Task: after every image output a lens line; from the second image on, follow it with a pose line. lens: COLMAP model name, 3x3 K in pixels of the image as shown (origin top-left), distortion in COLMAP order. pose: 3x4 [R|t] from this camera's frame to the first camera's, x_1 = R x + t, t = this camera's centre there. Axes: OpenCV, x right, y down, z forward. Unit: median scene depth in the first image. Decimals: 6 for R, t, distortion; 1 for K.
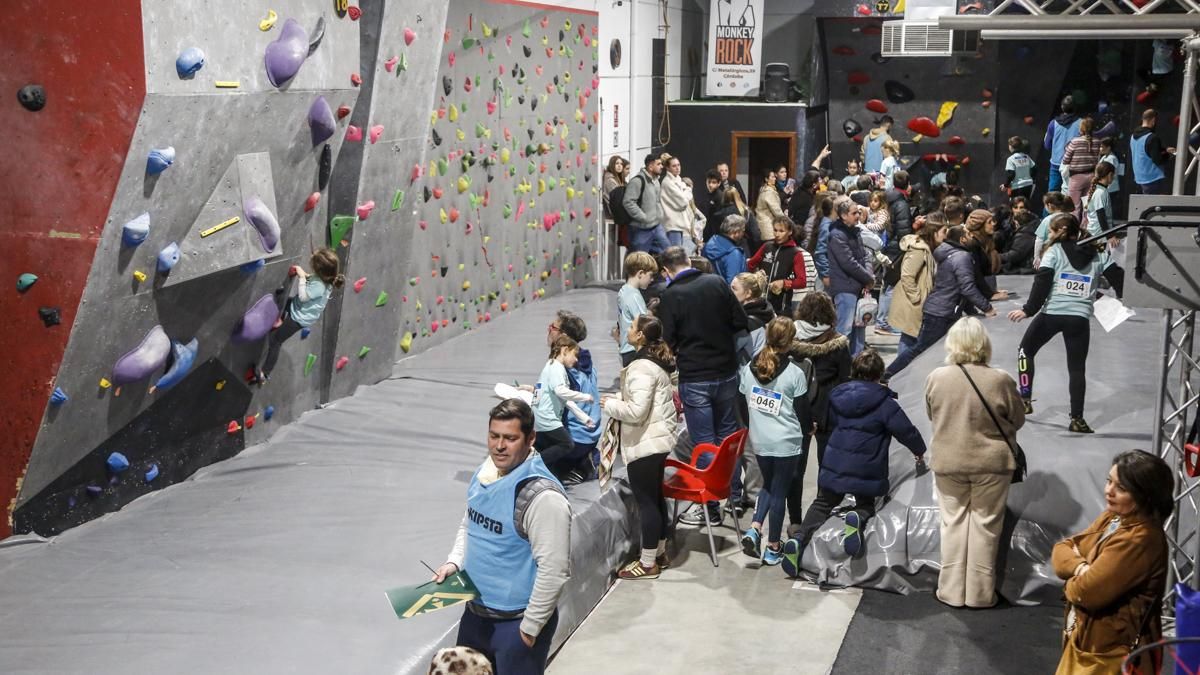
lens RADIAL K [[1589.3, 0, 603.6], [0, 1589.3, 343.5], [0, 0, 1]] dist [0.140144, 0.000000]
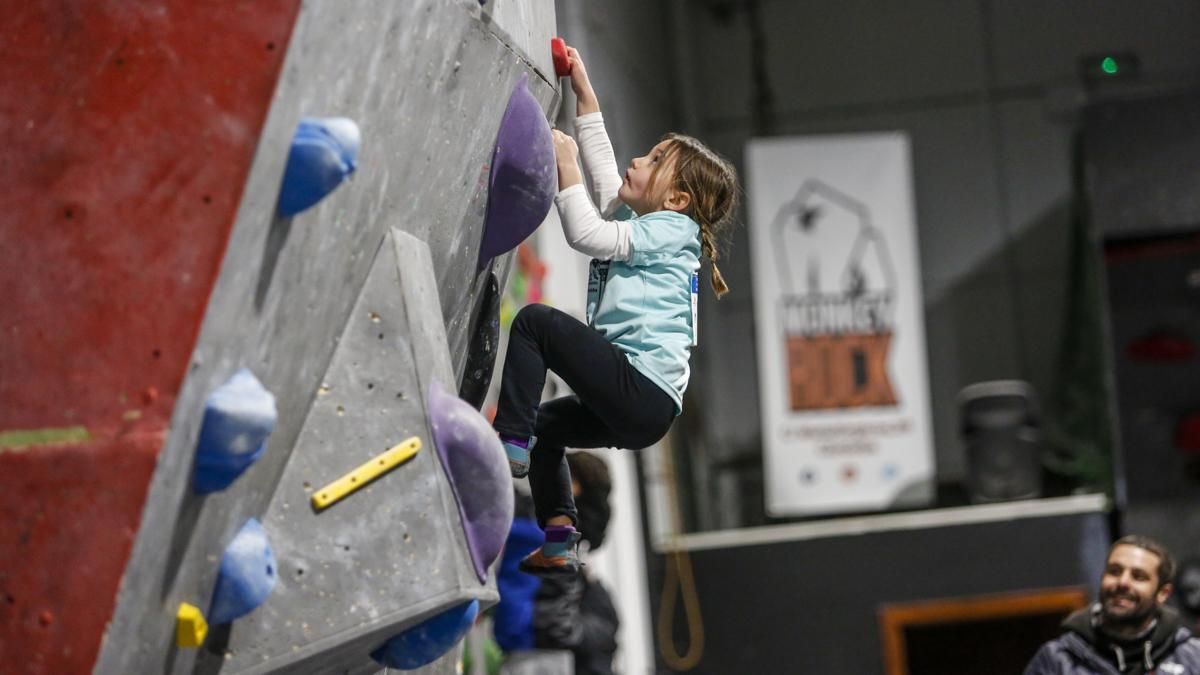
lens RADIAL K [[4839.0, 0, 601.5], [0, 4839.0, 347.2], [0, 0, 1]] dist [0.713559, 0.000000]
pose [[0.980545, -0.082751, 0.178001, -0.331226], [0.125950, 0.960752, -0.247168, 0.114317], [-0.150561, 0.264778, 0.952483, 0.175092]]
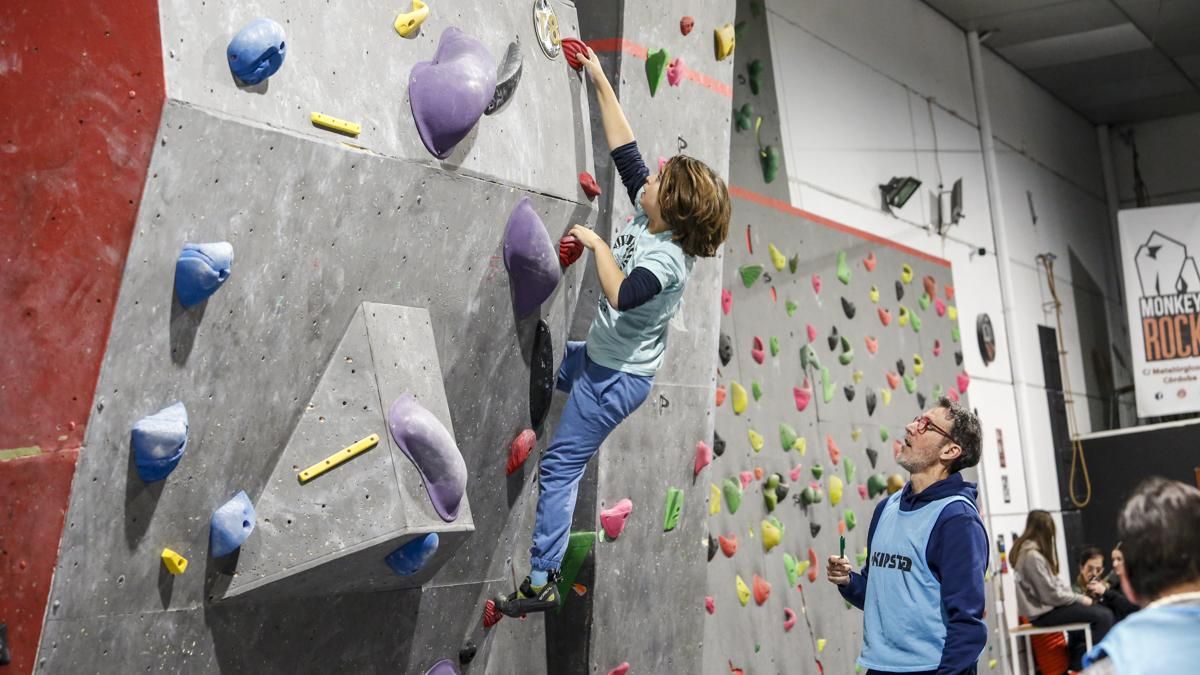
lens RADIAL K [[2468.8, 0, 599.8], [0, 2468.8, 339.4], [0, 0, 1]] dist [-0.277570, 0.000000]
pose [[0.986987, -0.129812, -0.094901, -0.093707], [0.099555, 0.956756, -0.273326, 0.085531], [0.126278, 0.260321, 0.957229, 0.329711]]
